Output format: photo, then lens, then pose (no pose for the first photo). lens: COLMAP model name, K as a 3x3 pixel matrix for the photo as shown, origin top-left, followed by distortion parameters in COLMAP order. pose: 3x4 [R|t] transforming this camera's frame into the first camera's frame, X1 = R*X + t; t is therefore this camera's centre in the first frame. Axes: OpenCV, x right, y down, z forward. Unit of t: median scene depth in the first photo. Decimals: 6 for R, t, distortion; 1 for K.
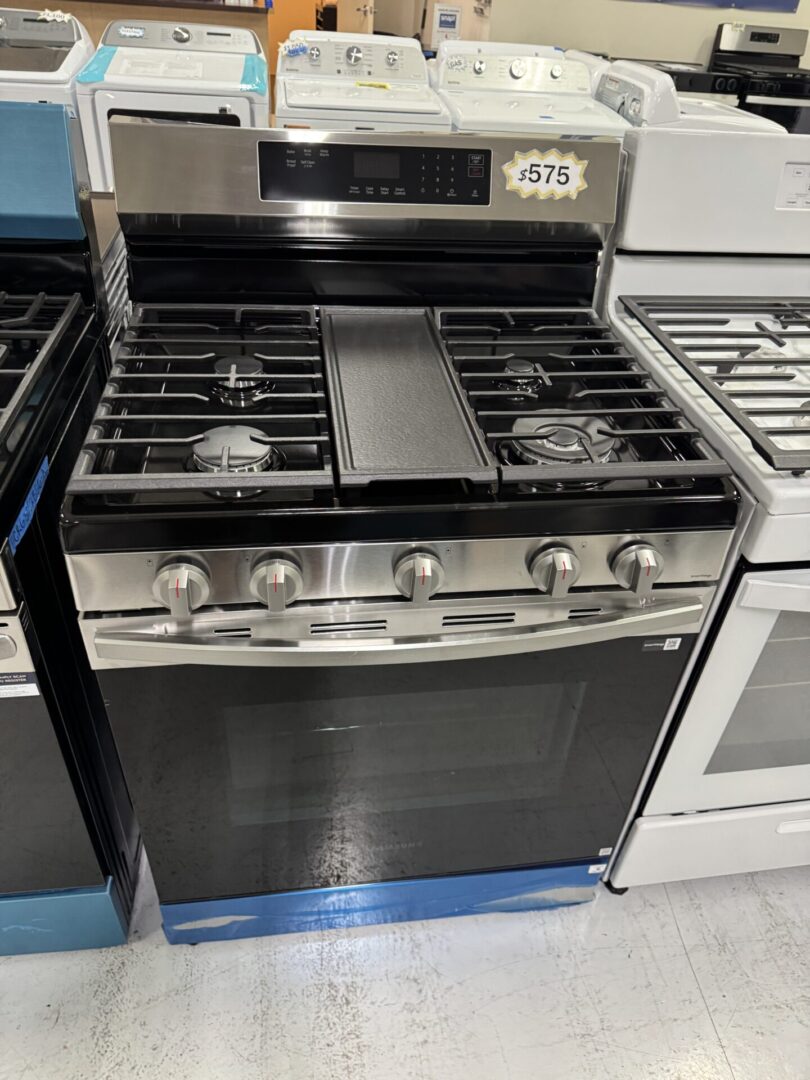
lens RADIAL K [[777.2, 0, 405.0], [0, 777.2, 540.0], [0, 0, 1]] dist [-0.005936, -0.000388]
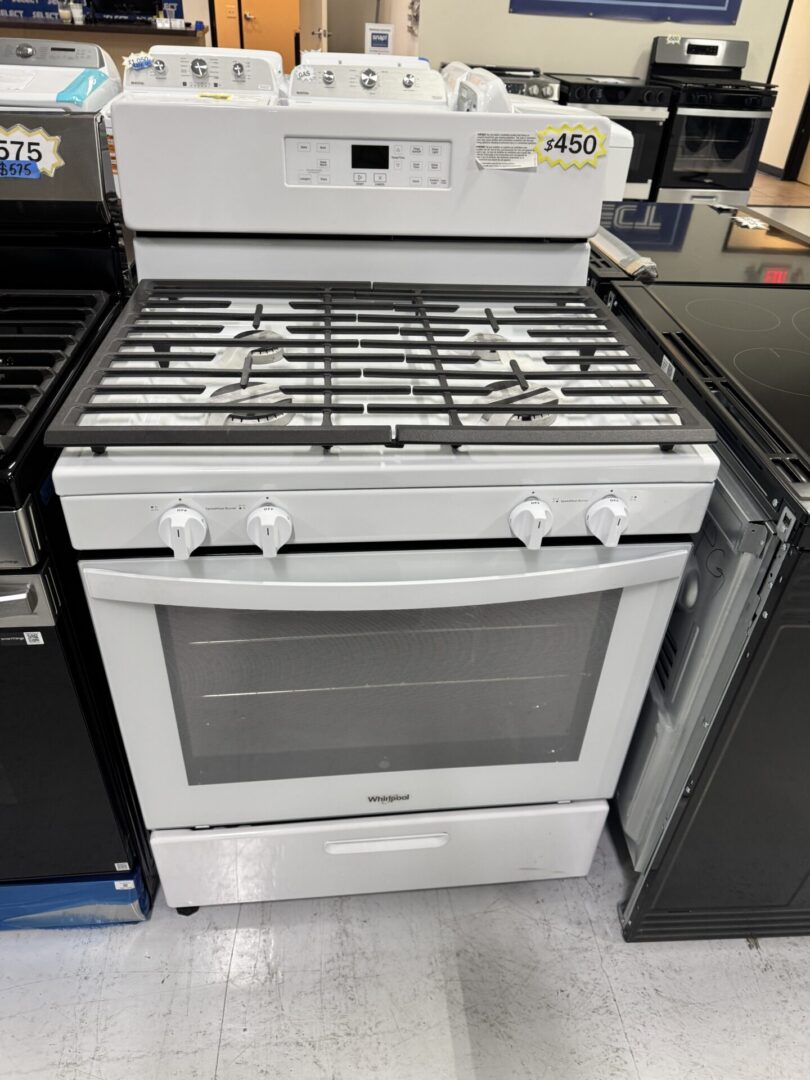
lens RADIAL K [[777.2, 0, 405.0], [0, 777.2, 540.0], [0, 0, 1]] dist [-0.005936, -0.000388]
pose [[0.998631, 0.011648, -0.050994, 0.268508], [-0.013097, 0.999517, -0.028174, 0.012001], [0.050641, 0.028803, 0.998301, 0.029197]]
